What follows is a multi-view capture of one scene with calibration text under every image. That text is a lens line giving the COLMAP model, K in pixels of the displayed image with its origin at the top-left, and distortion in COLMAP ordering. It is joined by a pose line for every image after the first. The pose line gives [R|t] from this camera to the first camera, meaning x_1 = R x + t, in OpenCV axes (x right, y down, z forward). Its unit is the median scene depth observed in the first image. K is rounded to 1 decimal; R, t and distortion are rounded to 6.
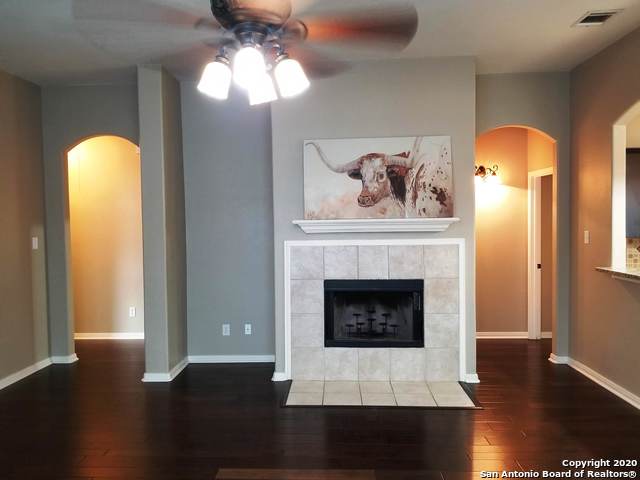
lens RADIAL K [[497.4, 0, 311.4], [0, 497.4, 234.5], [0, 0, 1]] dist [0.091479, -0.147021]
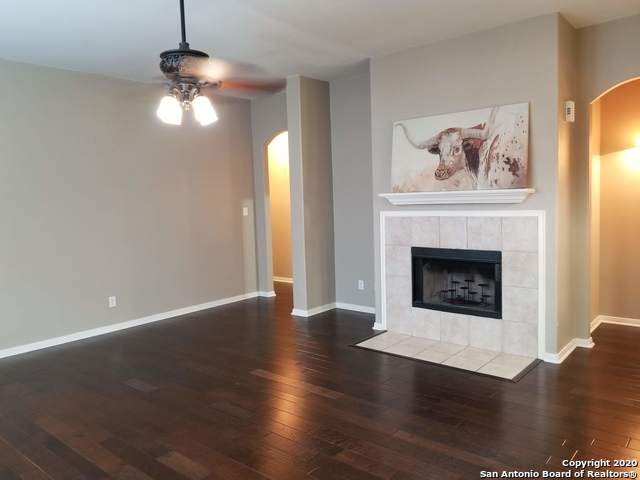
lens RADIAL K [[497.4, 0, 311.4], [0, 497.4, 234.5], [0, 0, 1]] dist [0.091479, -0.147021]
pose [[0.792056, 0.037083, -0.609321, 0.533980], [0.001176, 0.998059, 0.062271, -0.006332], [0.610447, -0.050039, 0.790475, -0.017256]]
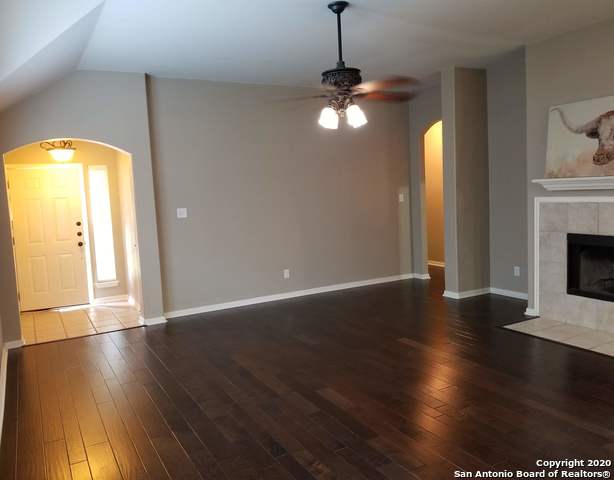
lens RADIAL K [[493.8, 0, 306.2], [0, 493.8, 233.0], [0, 0, 1]] dist [0.042377, -0.093667]
pose [[0.543362, 0.064668, -0.837004, 0.634583], [0.013090, 0.996255, 0.085470, -0.010009], [0.839396, -0.057398, 0.540481, -0.072563]]
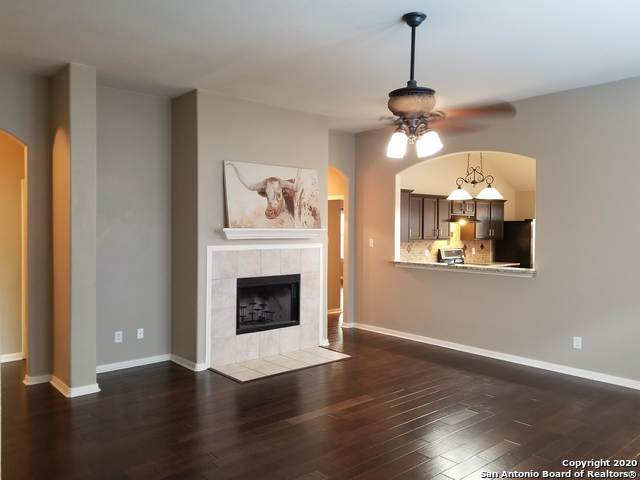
lens RADIAL K [[485.8, 0, 318.9], [0, 485.8, 232.2], [0, 0, 1]] dist [0.010911, -0.064326]
pose [[0.713239, 0.013214, 0.700796, -0.660595], [0.006190, 0.999665, -0.025149, 0.010562], [-0.700894, 0.022275, 0.712918, 0.028642]]
